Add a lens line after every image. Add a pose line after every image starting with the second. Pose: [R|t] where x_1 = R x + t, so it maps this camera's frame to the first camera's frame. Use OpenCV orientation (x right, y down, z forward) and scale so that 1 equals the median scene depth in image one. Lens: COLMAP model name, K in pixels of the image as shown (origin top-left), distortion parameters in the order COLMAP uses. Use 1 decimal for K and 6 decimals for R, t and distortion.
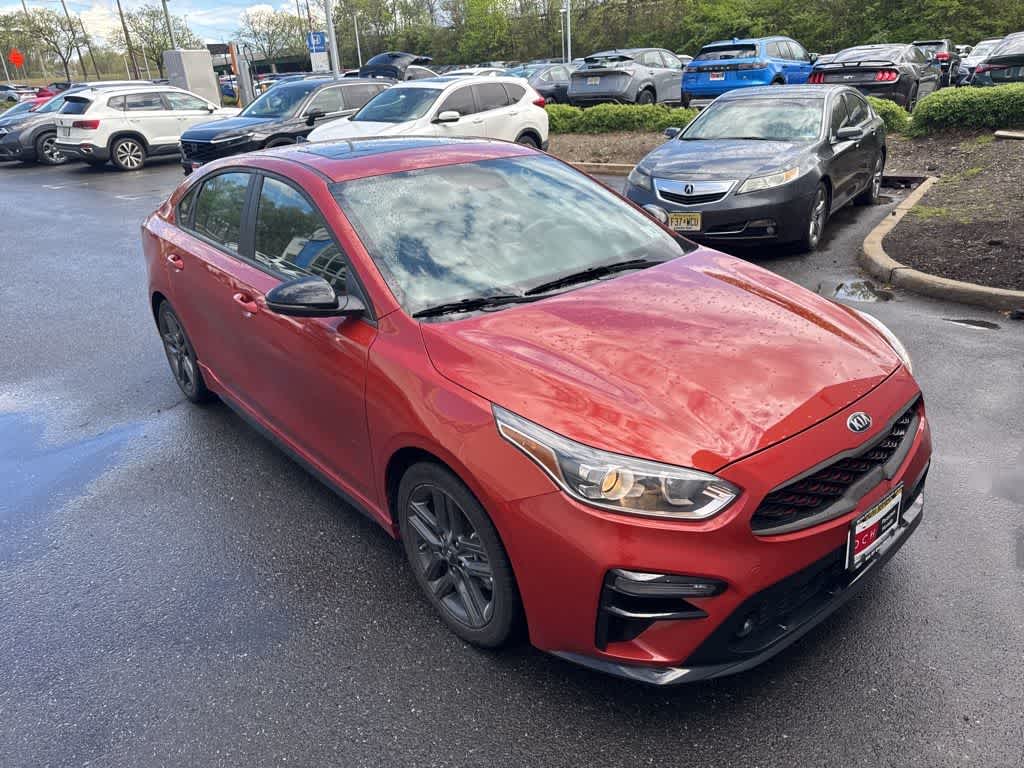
lens RADIAL K [[734.8, 0, 512.3], [0, 734.8, 384.2], [0, 0, 1]] dist [0.023971, -0.025328]
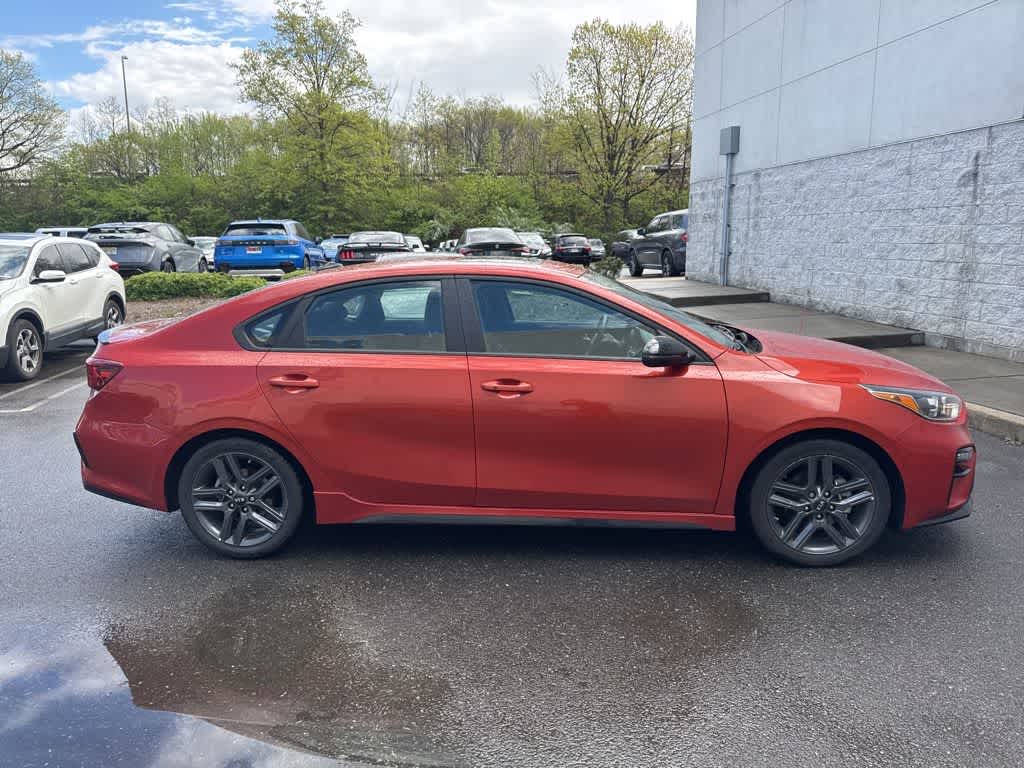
lens RADIAL K [[740.5, 0, 512.0], [0, 740.5, 384.0], [0, 0, 1]] dist [0.006075, -0.004680]
pose [[0.699066, -0.091540, 0.709173, -0.320581], [0.256198, 0.957993, -0.128889, 0.007615], [-0.667584, 0.271791, 0.693153, 0.069797]]
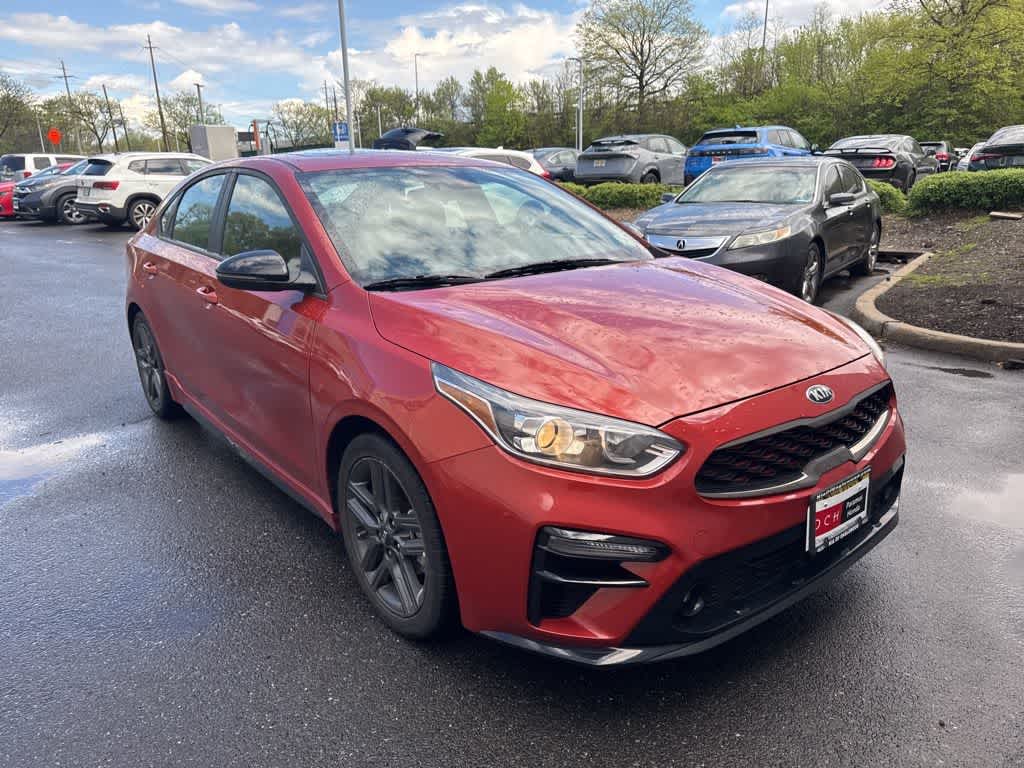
lens RADIAL K [[737.3, 0, 514.3], [0, 737.3, 389.1], [0, 0, 1]] dist [0.009402, -0.005311]
pose [[0.999340, 0.034981, -0.009821, 0.016919], [-0.035846, 0.993364, -0.109286, 0.030390], [0.005933, 0.109566, 0.993962, 0.011717]]
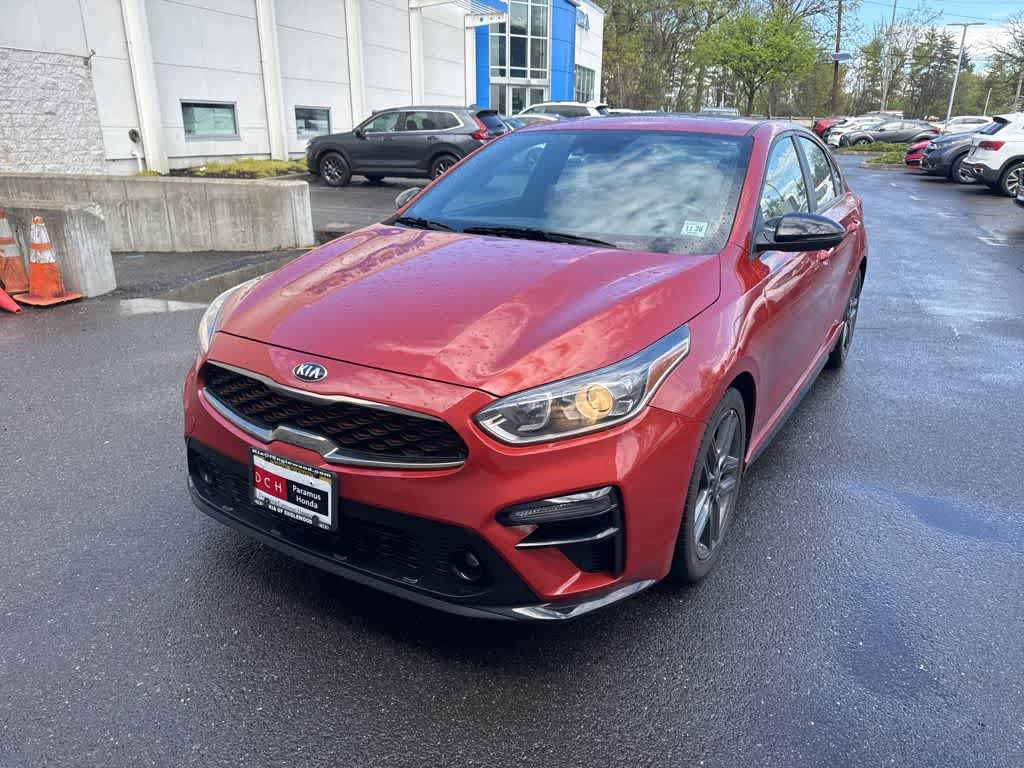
lens RADIAL K [[740.5, 0, 512.0], [0, 740.5, 384.0], [0, 0, 1]] dist [0.006075, -0.004680]
pose [[0.321183, 0.359964, -0.875938, 0.257692], [-0.396303, 0.891149, 0.220901, -0.045268], [0.860108, 0.276187, 0.428876, 0.154537]]
